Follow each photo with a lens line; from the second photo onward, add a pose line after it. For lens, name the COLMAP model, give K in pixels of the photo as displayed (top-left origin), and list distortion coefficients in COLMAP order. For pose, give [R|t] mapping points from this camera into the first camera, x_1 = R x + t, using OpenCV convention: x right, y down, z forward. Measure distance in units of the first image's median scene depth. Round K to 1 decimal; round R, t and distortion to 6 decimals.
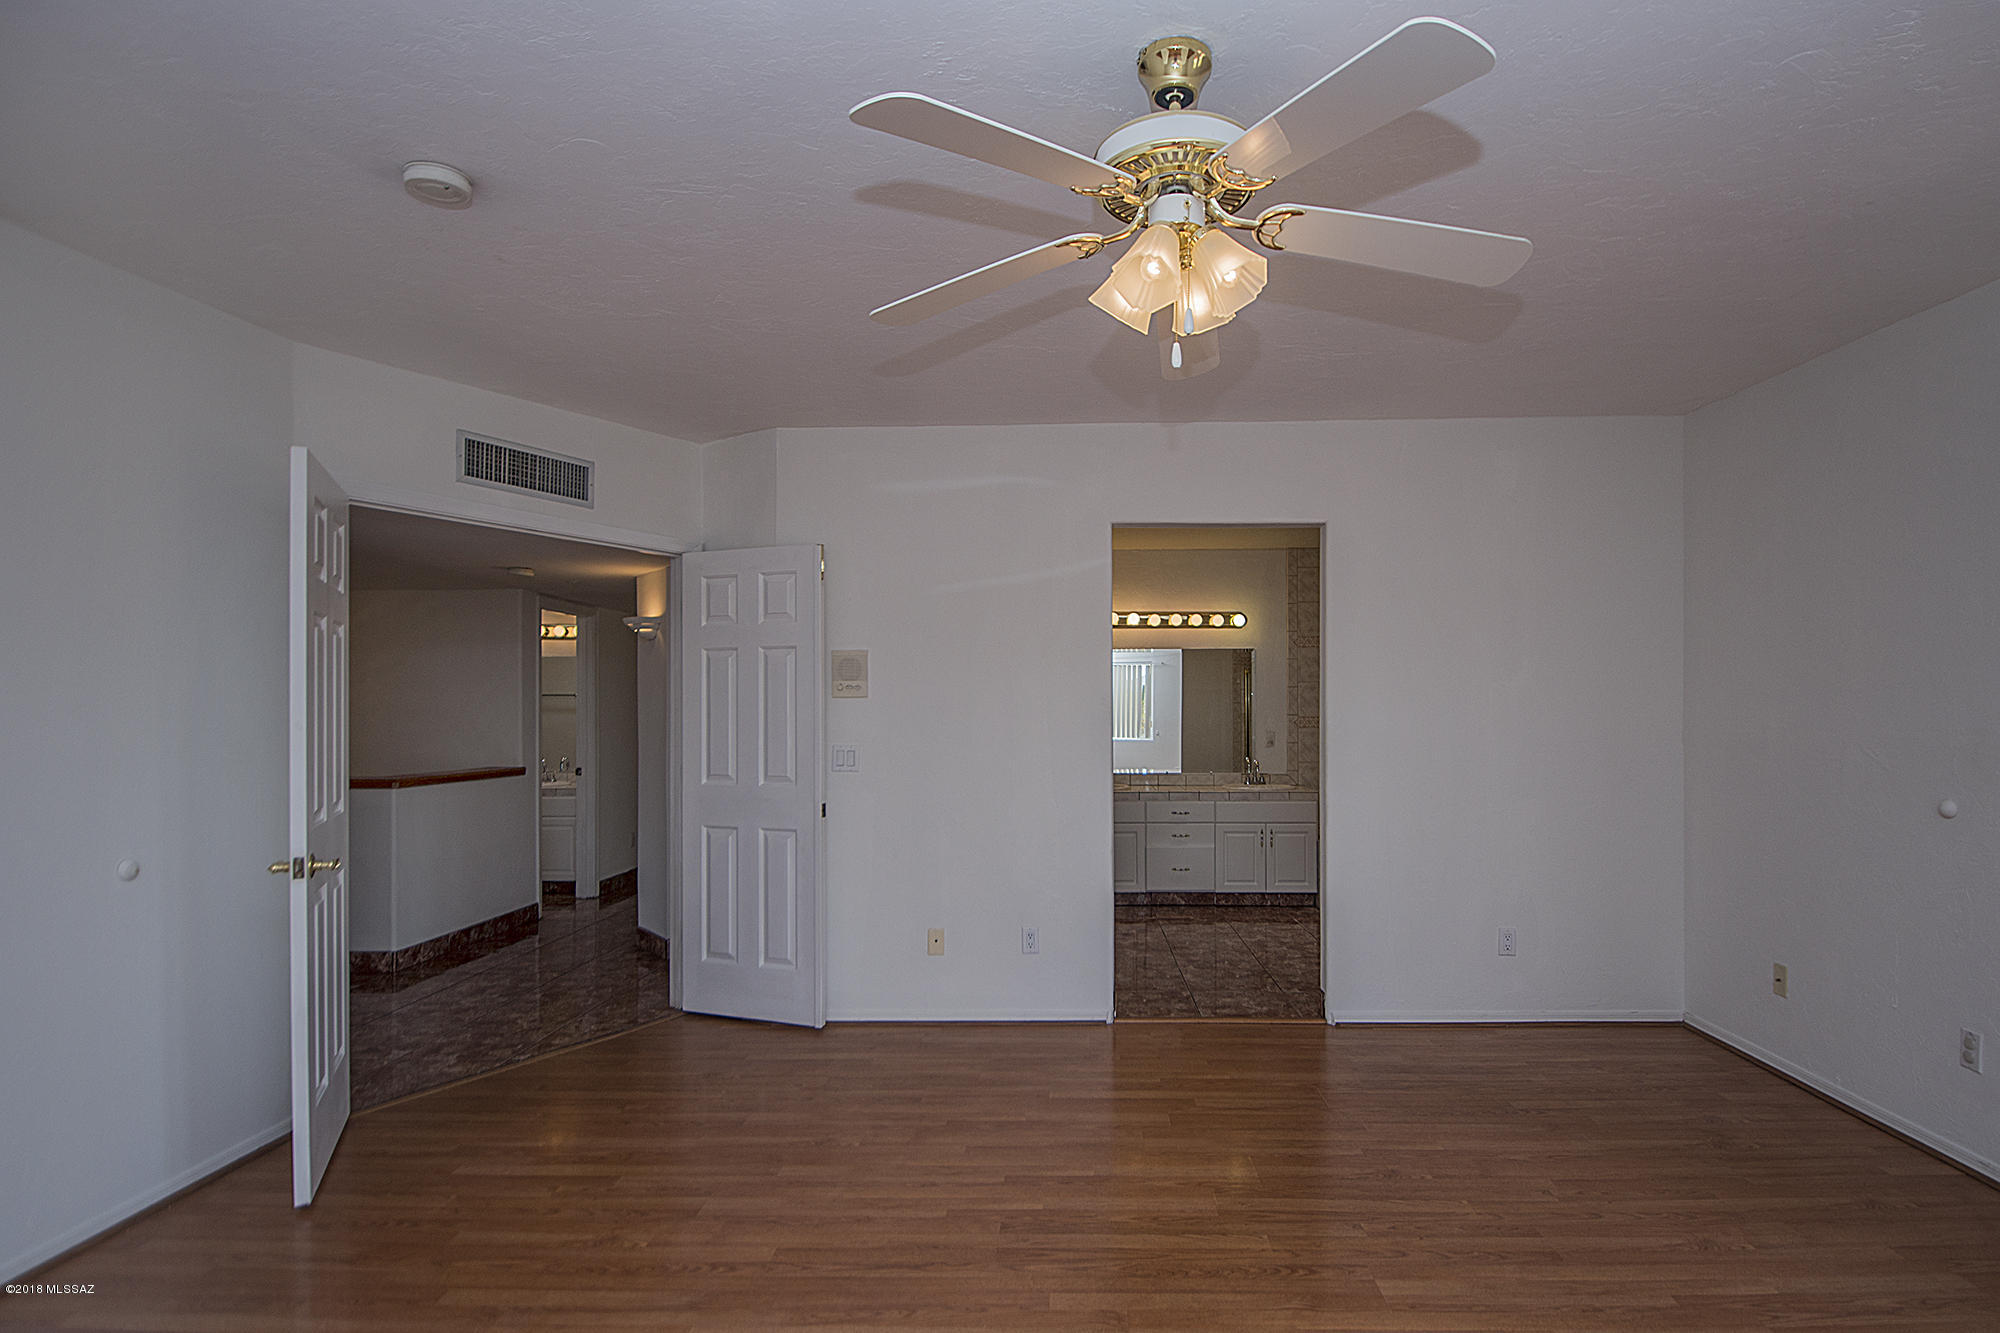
lens RADIAL K [[1019.9, 0, 1050.0], [0, 1019.9, 706.7], [0, 0, 1]] dist [0.018968, -0.029273]
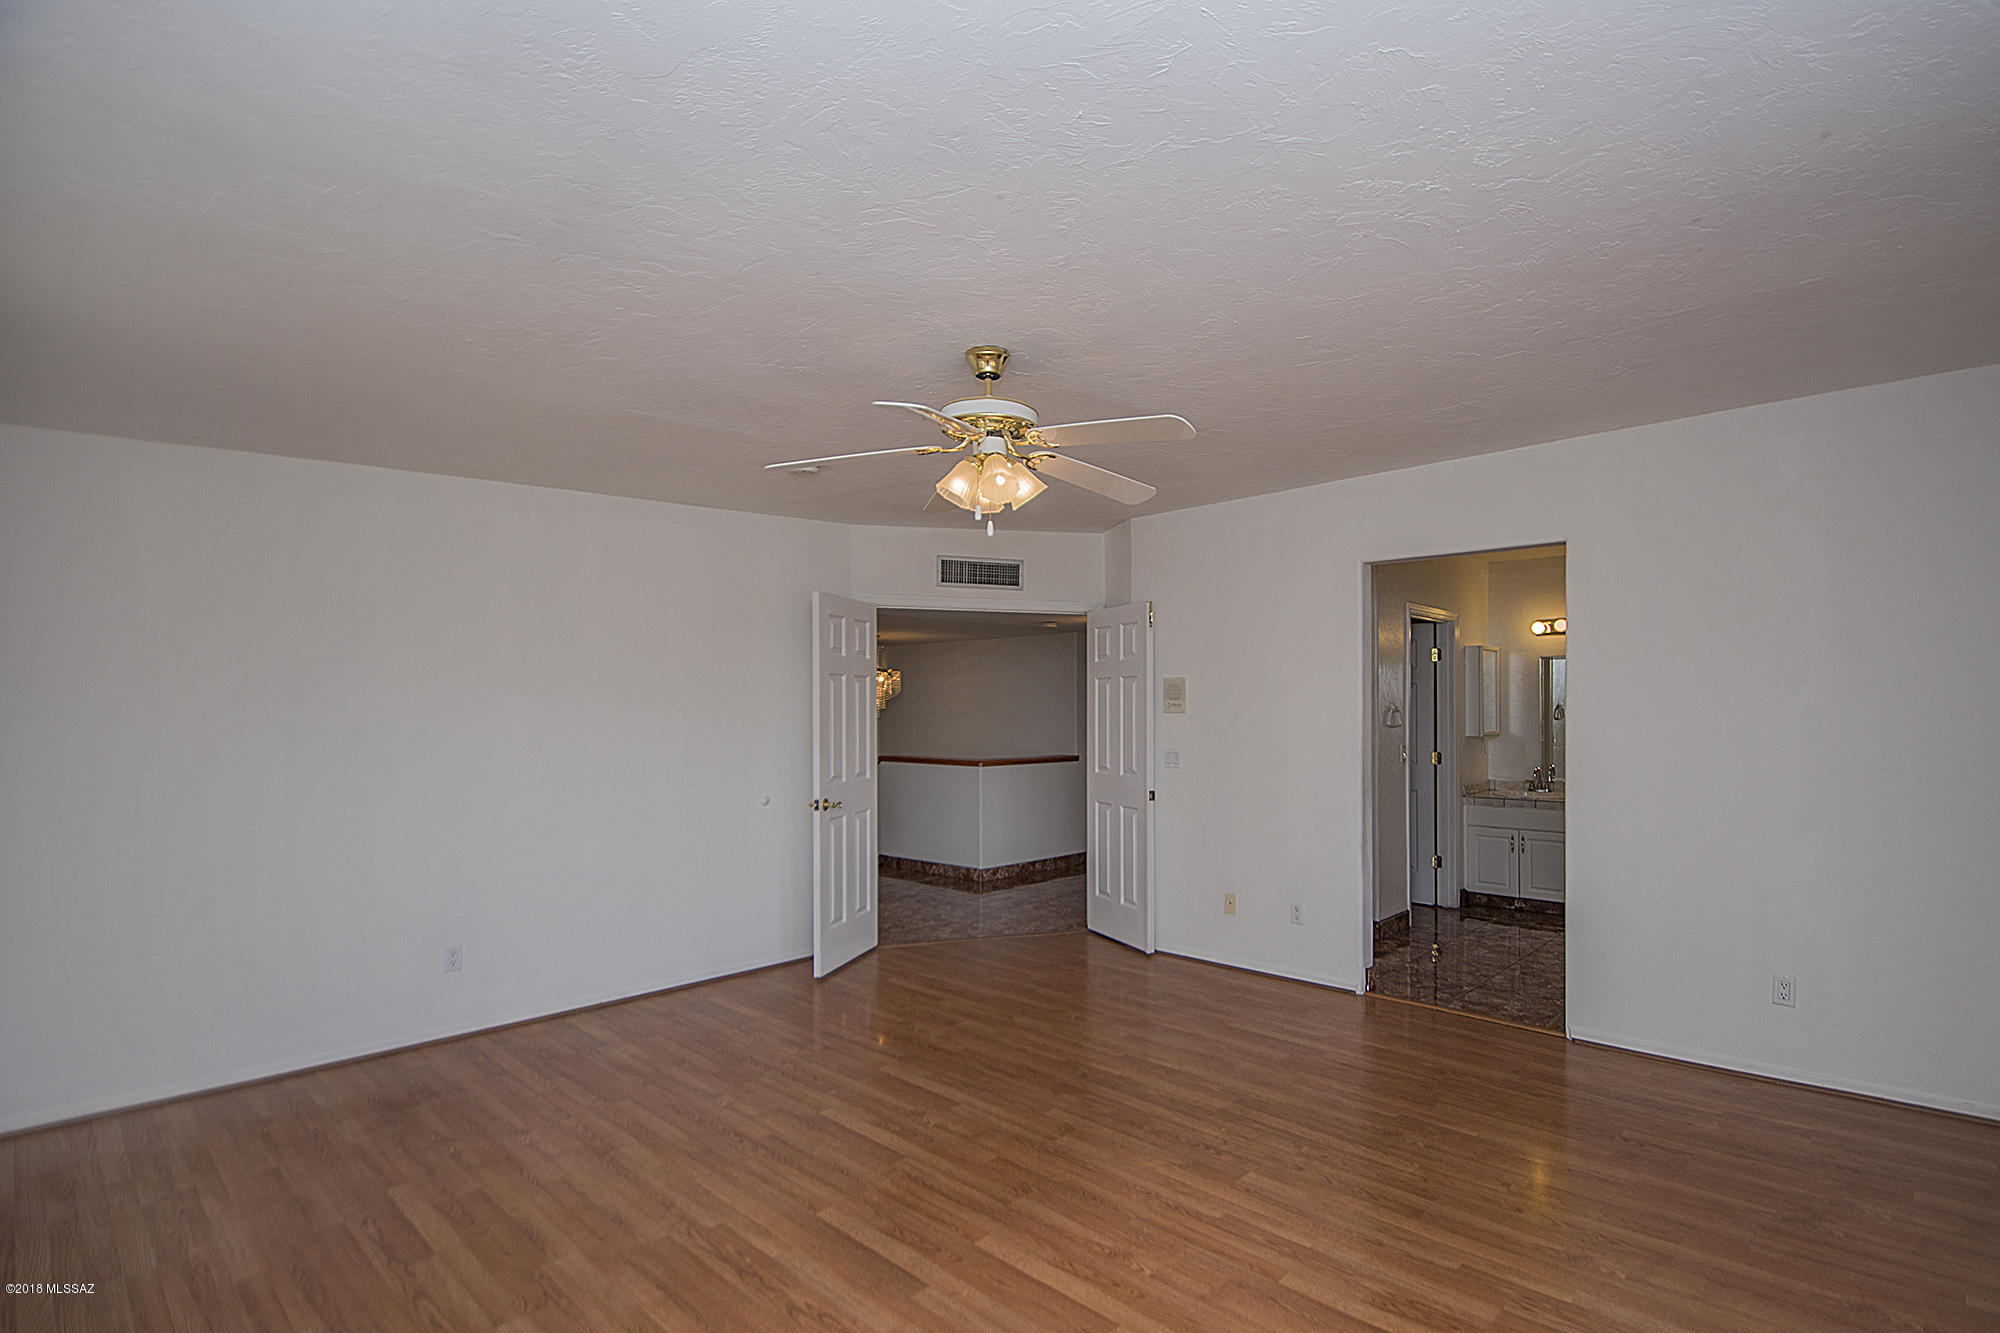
lens RADIAL K [[948.2, 0, 1030.9], [0, 948.2, 700.1], [0, 0, 1]] dist [0.017749, -0.026871]
pose [[0.741502, -0.004977, -0.670932, 0.518503], [0.004691, 0.999987, -0.002234, -0.024803], [0.670934, -0.001490, 0.741516, -0.053693]]
